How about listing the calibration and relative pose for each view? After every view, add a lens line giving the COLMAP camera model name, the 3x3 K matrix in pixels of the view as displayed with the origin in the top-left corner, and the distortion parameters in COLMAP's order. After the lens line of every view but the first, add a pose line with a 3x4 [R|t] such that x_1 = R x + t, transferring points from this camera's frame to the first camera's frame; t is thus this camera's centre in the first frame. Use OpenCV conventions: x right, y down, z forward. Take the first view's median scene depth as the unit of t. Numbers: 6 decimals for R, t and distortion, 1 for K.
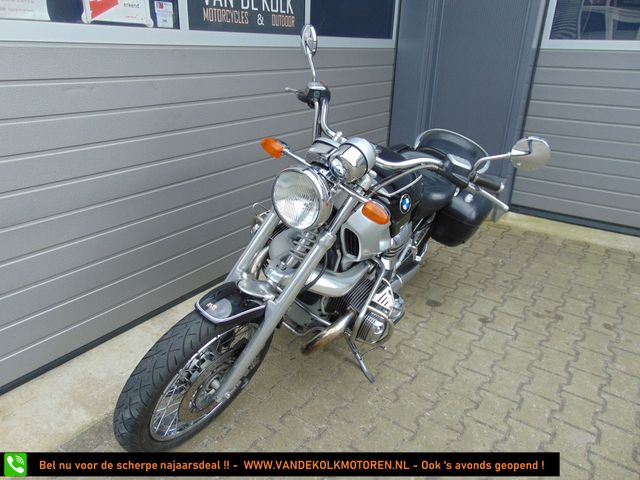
lens RADIAL K [[477.4, 0, 318.9], [0, 477.4, 241.6], [0, 0, 1]] dist [-0.017300, 0.048576]
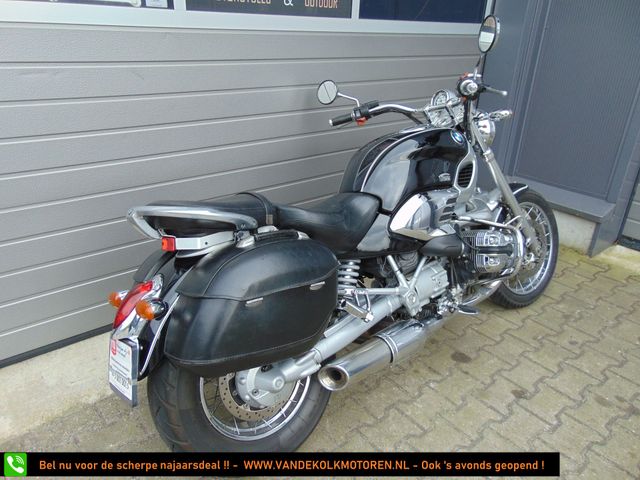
lens RADIAL K [[478.2, 0, 319.1], [0, 478.2, 240.1], [0, 0, 1]] dist [-0.015088, 0.049773]
pose [[0.960325, 0.119645, -0.251916, 0.210064], [-0.114292, 0.992801, 0.035831, -0.073937], [0.254389, -0.005617, 0.967086, 0.185228]]
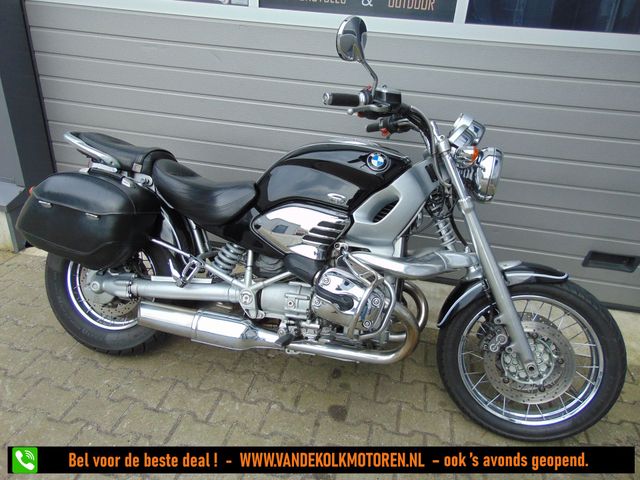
lens RADIAL K [[478.2, 0, 319.1], [0, 478.2, 240.1], [0, 0, 1]] dist [-0.015088, 0.049773]
pose [[0.378680, 0.409829, -0.829844, 0.773092], [-0.409585, 0.878246, 0.246829, -0.273648], [0.829965, 0.246423, 0.500434, 0.631551]]
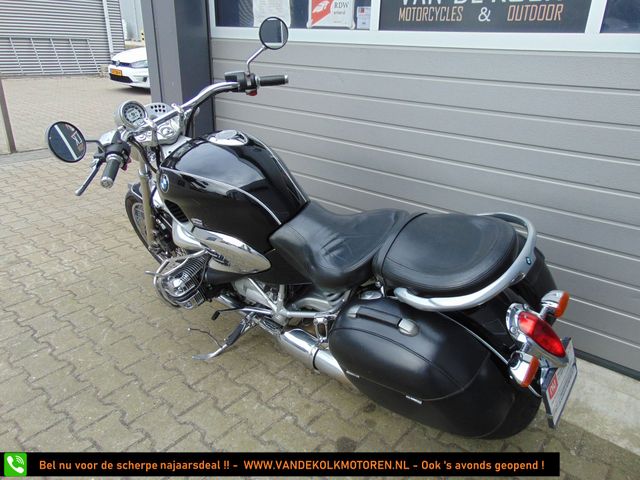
lens RADIAL K [[478.2, 0, 319.1], [0, 478.2, 240.1], [0, 0, 1]] dist [-0.015088, 0.049773]
pose [[-0.099406, 0.359352, -0.927893, 0.808902], [-0.412185, 0.833872, 0.367098, -0.347944], [0.905661, 0.418955, 0.065227, 0.898067]]
